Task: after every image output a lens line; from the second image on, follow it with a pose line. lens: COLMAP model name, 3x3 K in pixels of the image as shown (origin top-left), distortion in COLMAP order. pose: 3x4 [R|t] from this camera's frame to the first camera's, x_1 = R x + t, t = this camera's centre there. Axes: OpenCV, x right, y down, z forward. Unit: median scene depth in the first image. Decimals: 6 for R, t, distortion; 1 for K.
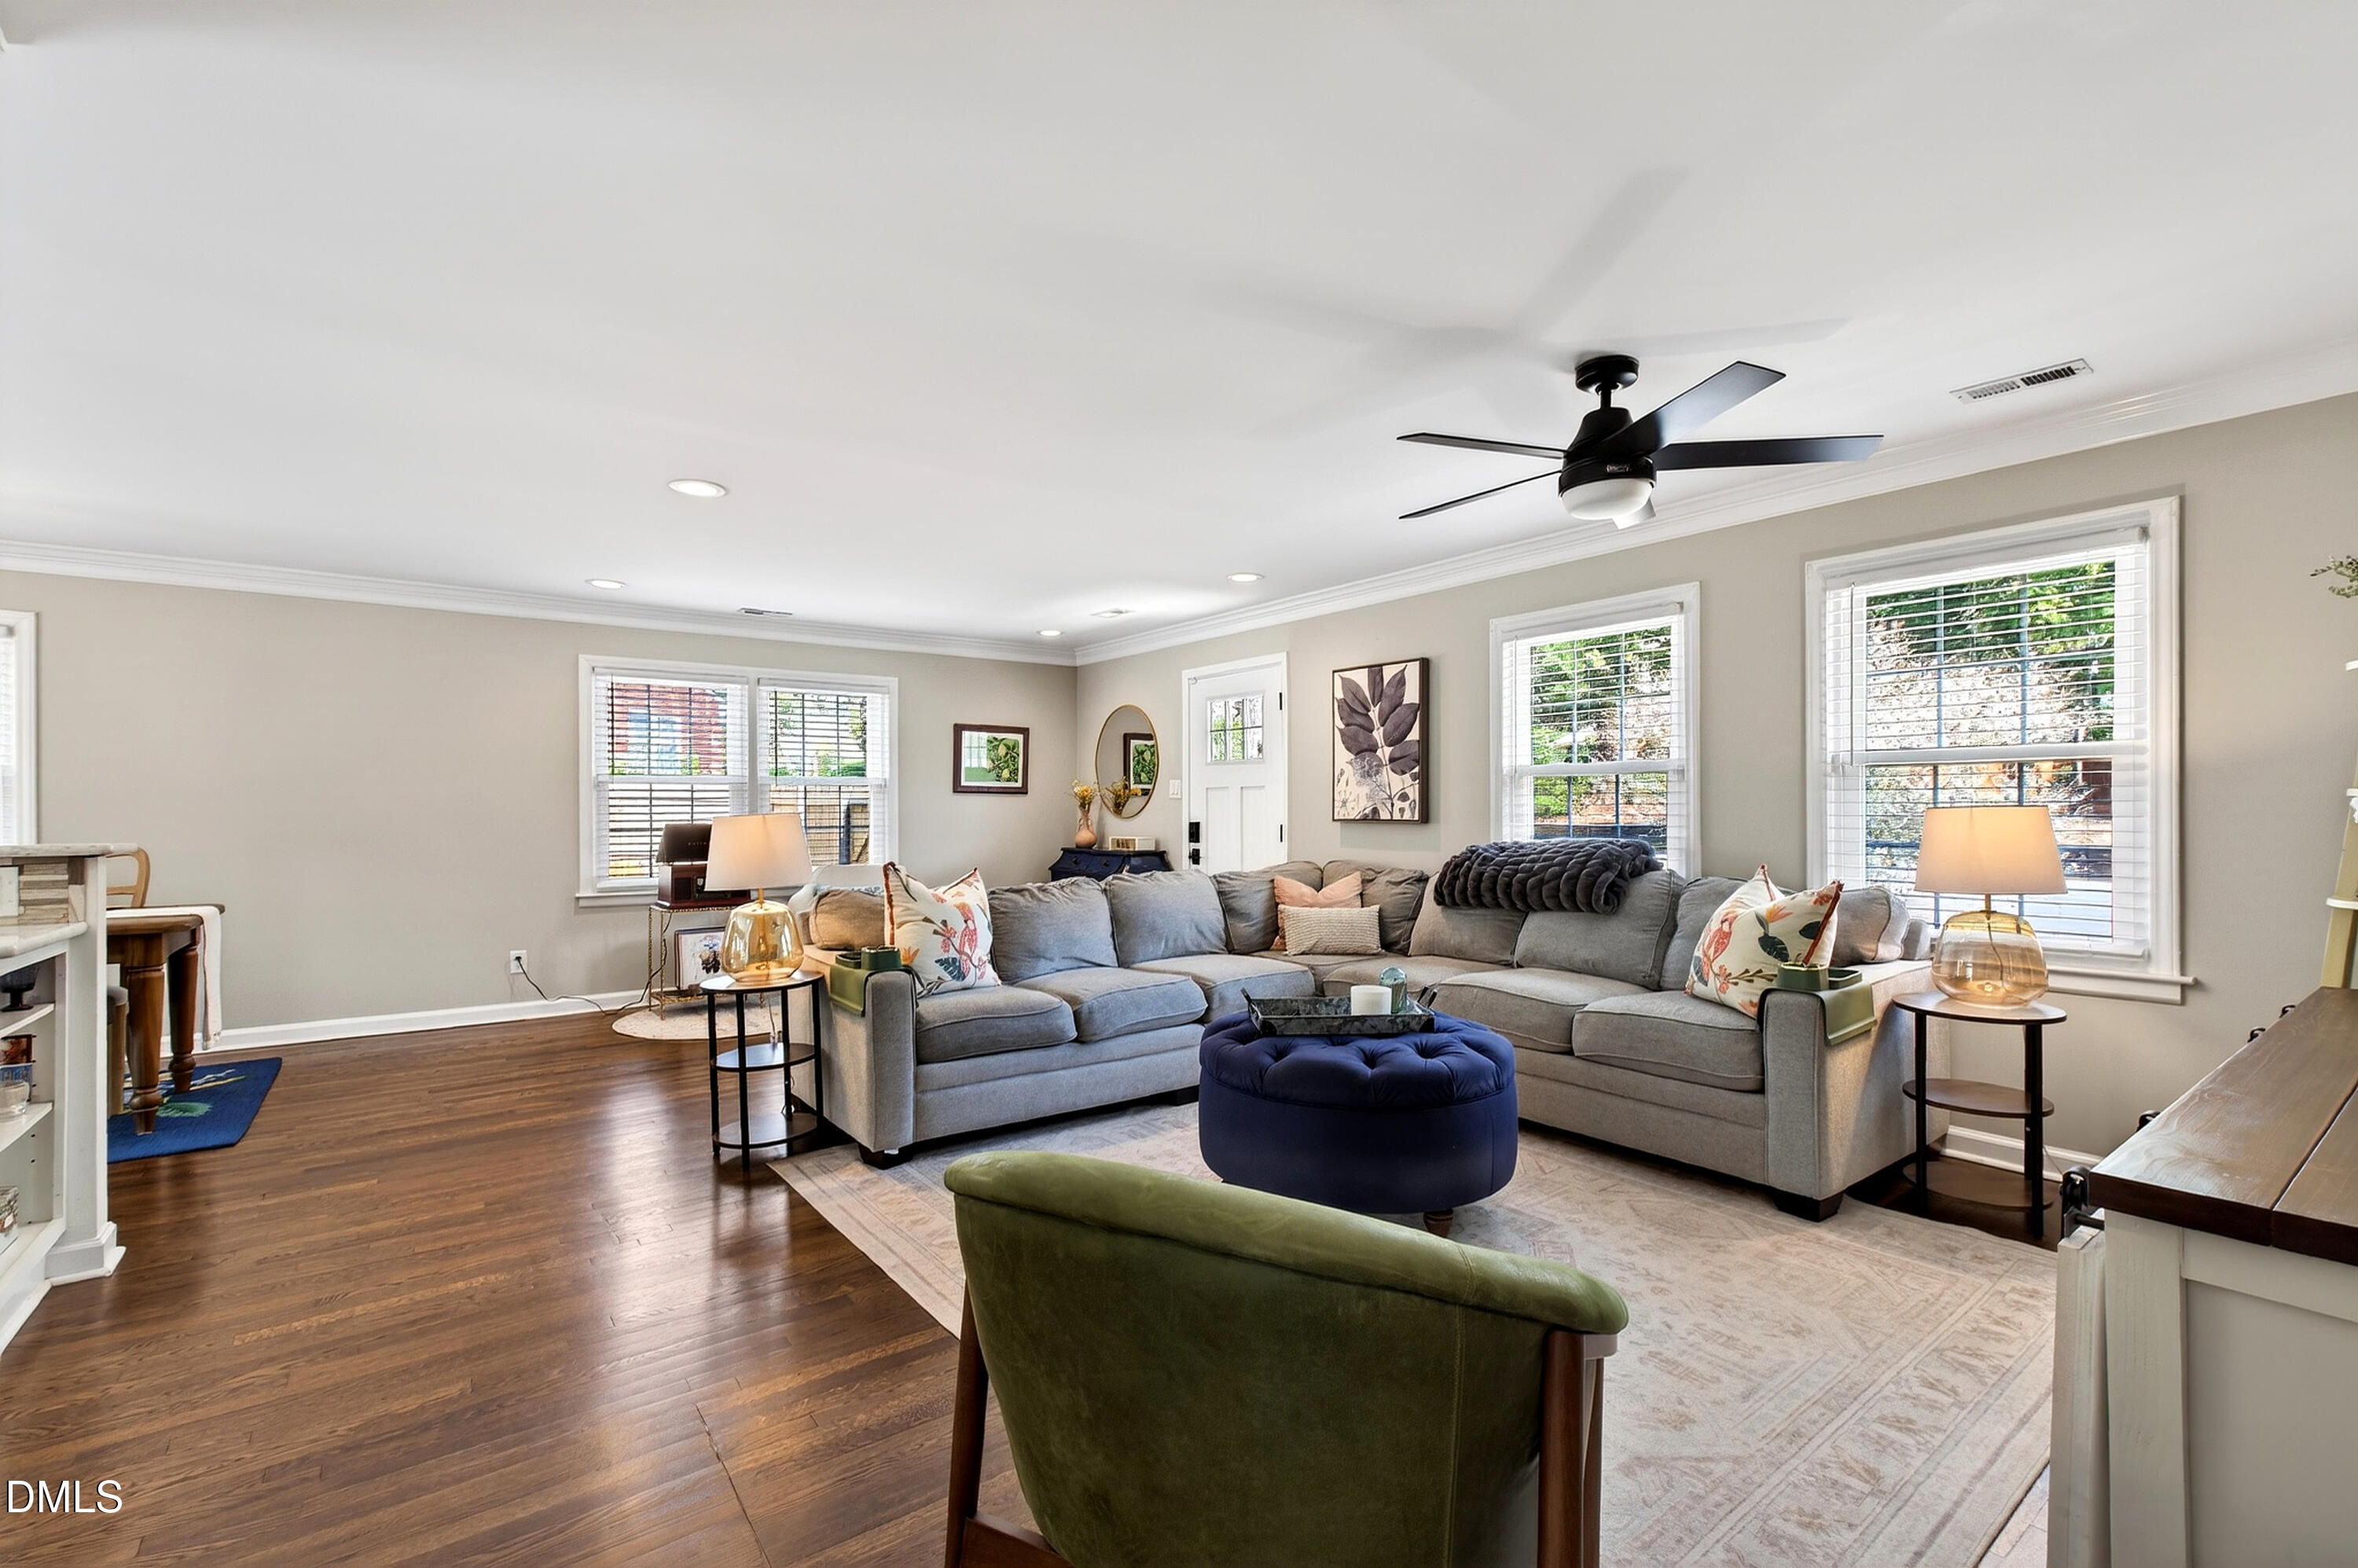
lens RADIAL K [[1041.7, 0, 1174.6], [0, 1041.7, 799.1], [0, 0, 1]] dist [0.009067, -0.000111]
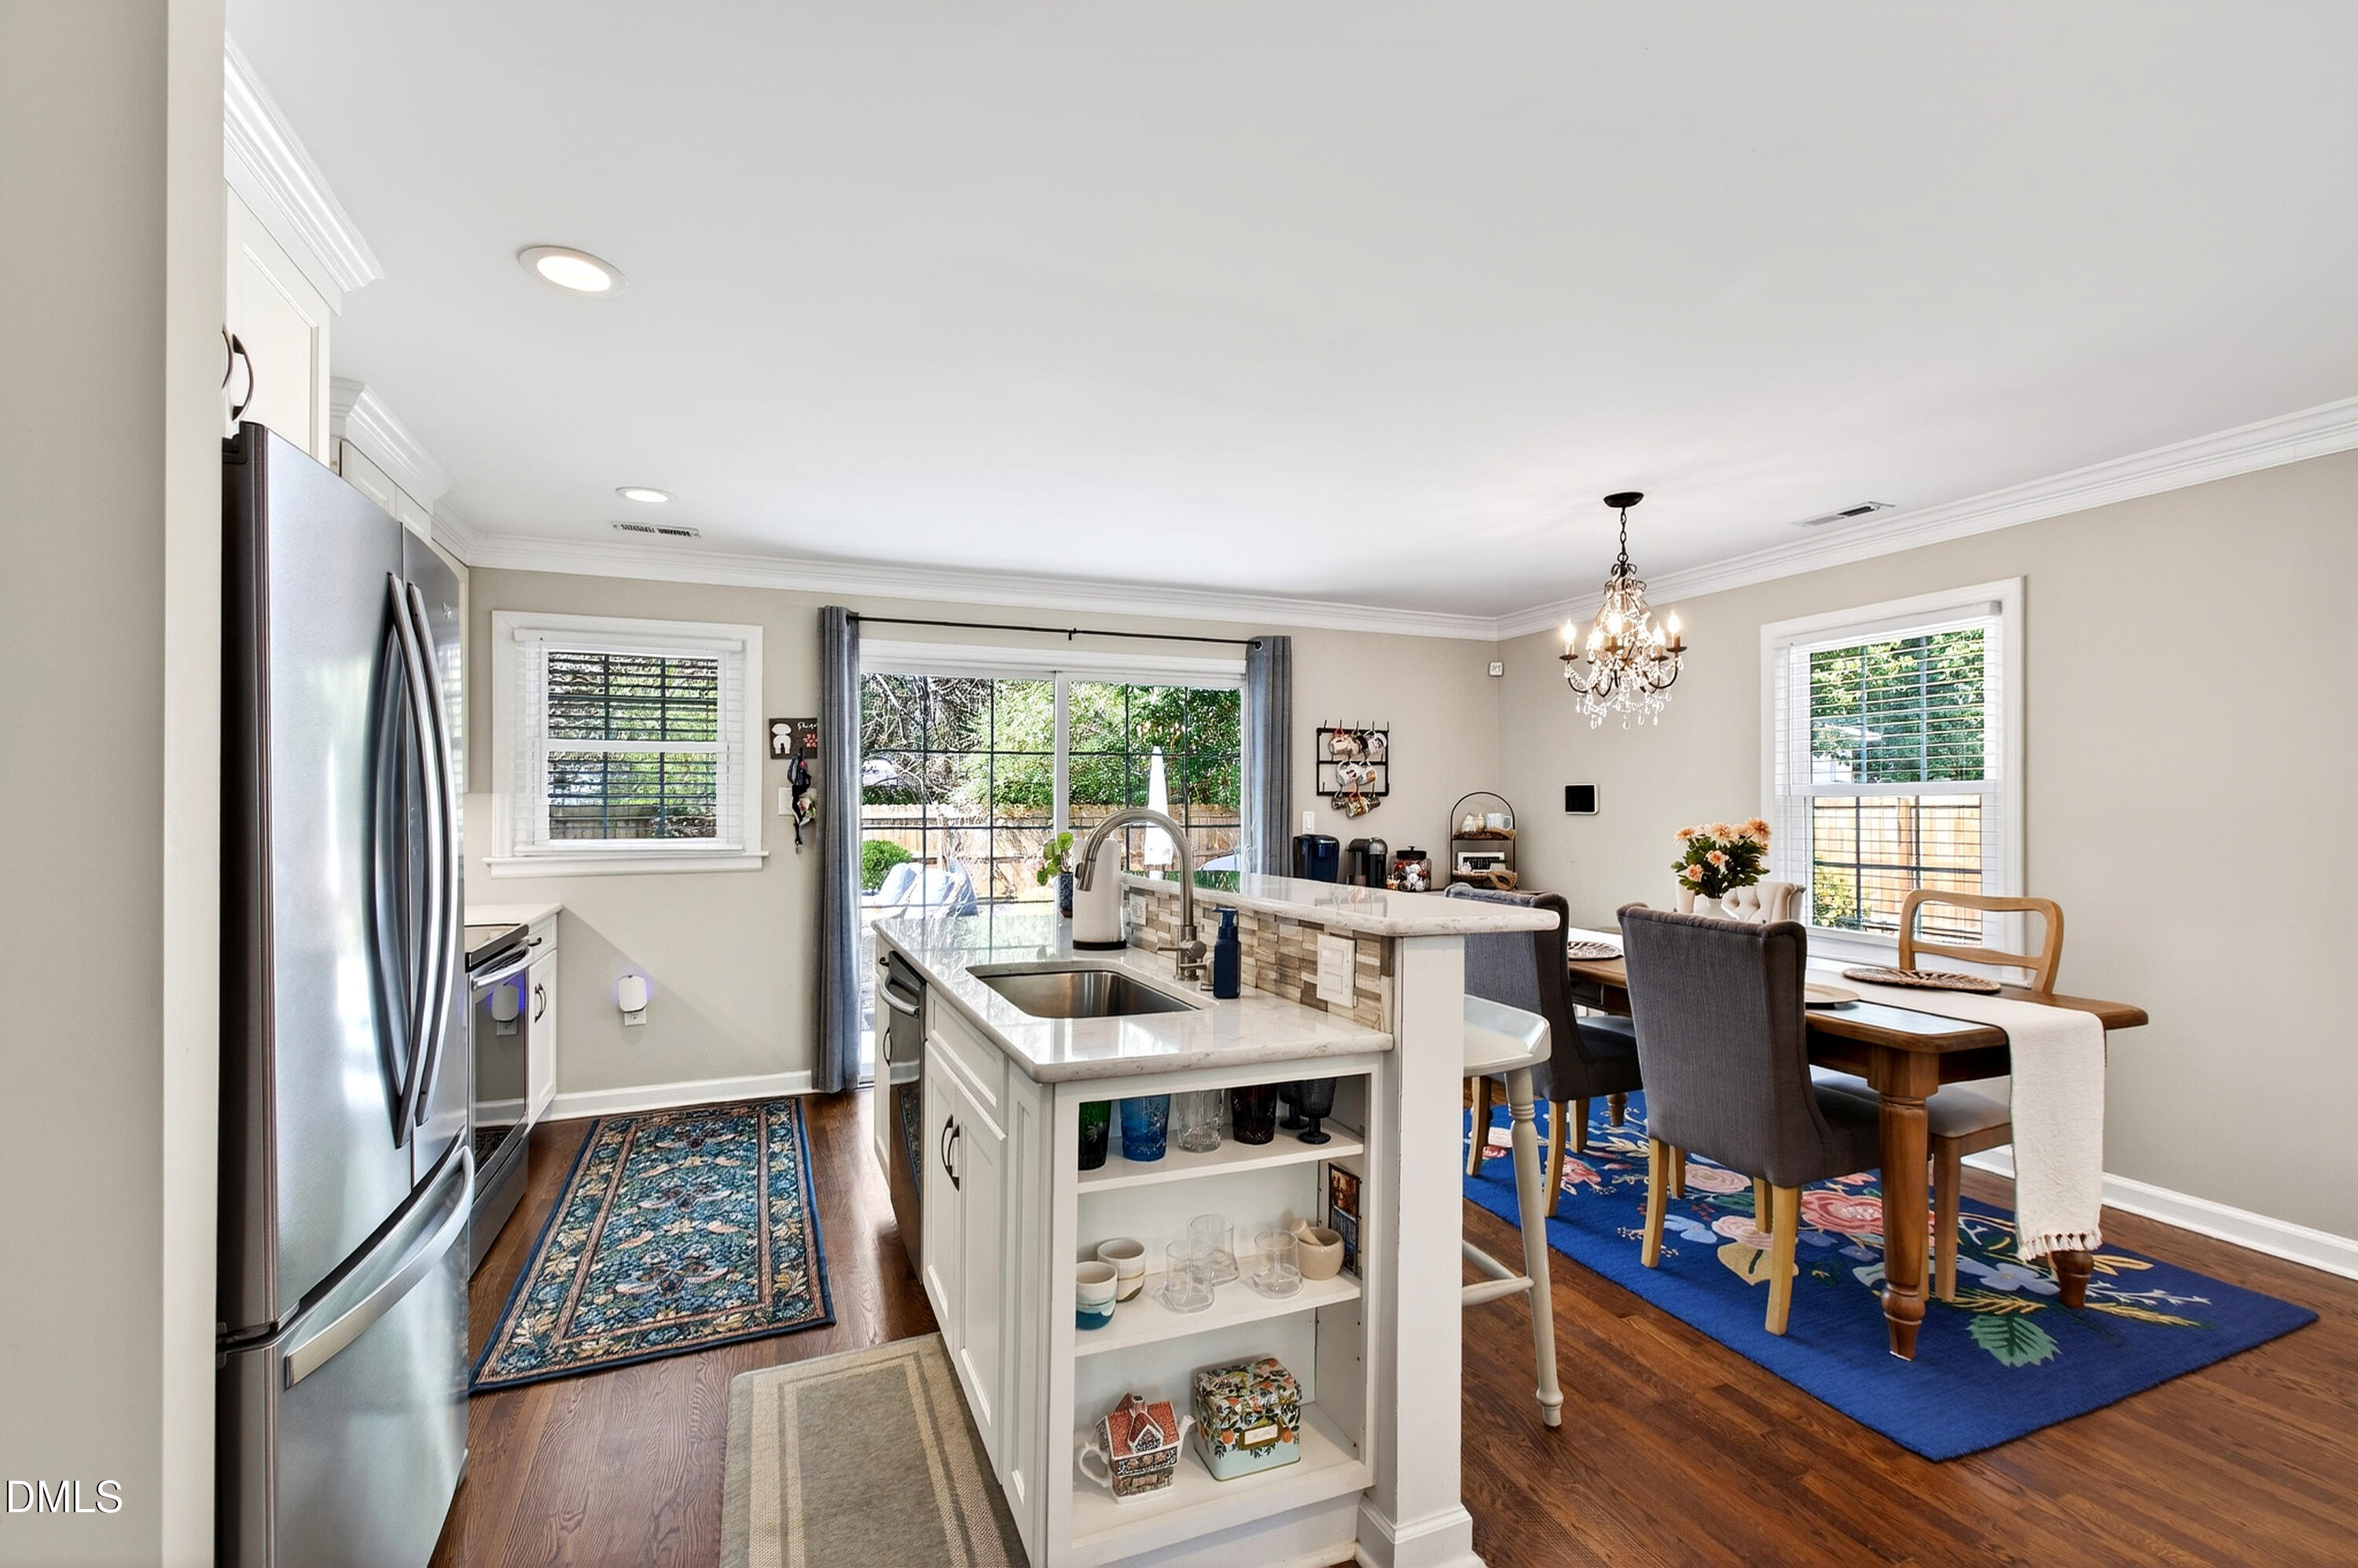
lens RADIAL K [[1041.7, 0, 1199.6], [0, 1041.7, 805.0], [0, 0, 1]] dist [0.009067, -0.000111]
pose [[-0.225284, 0.001206, -0.974292, -0.180441], [0.007861, 0.999969, -0.000580, -0.014387], [0.974261, -0.007790, -0.225287, 0.511567]]
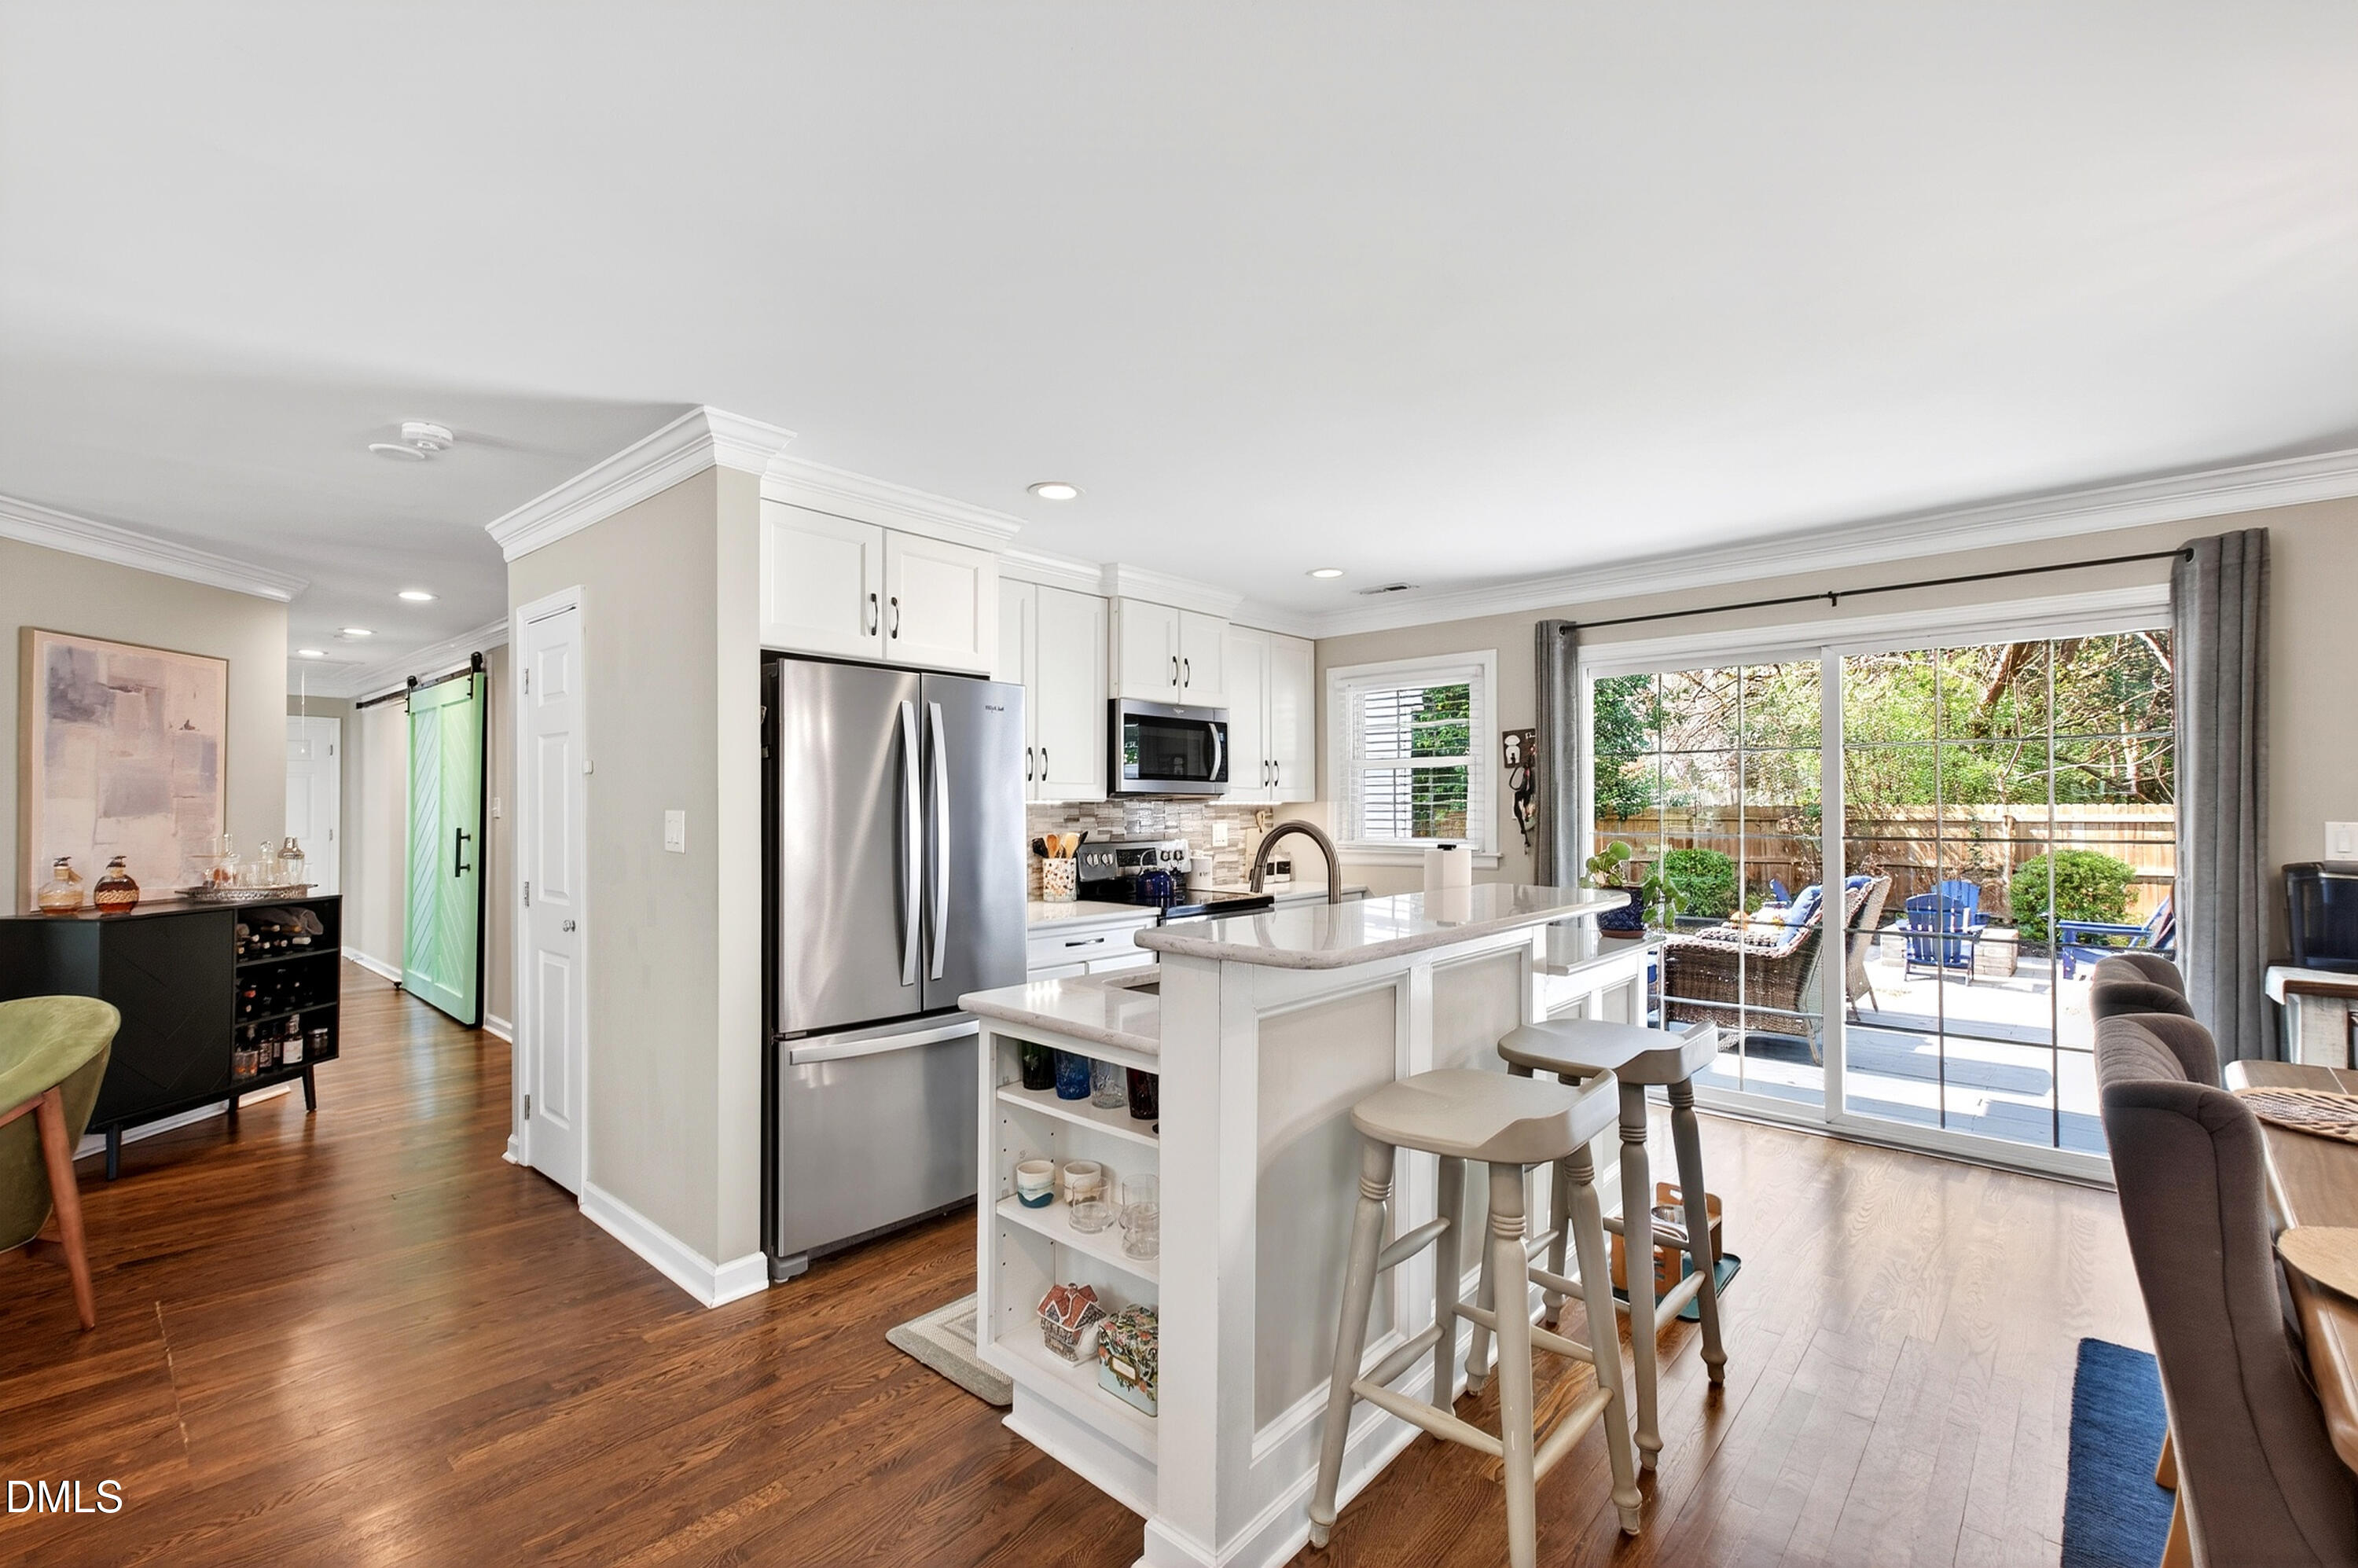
lens RADIAL K [[1041.7, 0, 1174.6], [0, 1041.7, 795.0], [0, 0, 1]] dist [0.009067, -0.000111]
pose [[-0.979163, -0.001508, -0.203071, -0.442718], [0.002455, 0.999811, -0.019263, -0.014193], [0.203062, -0.019360, -0.978974, 0.823558]]
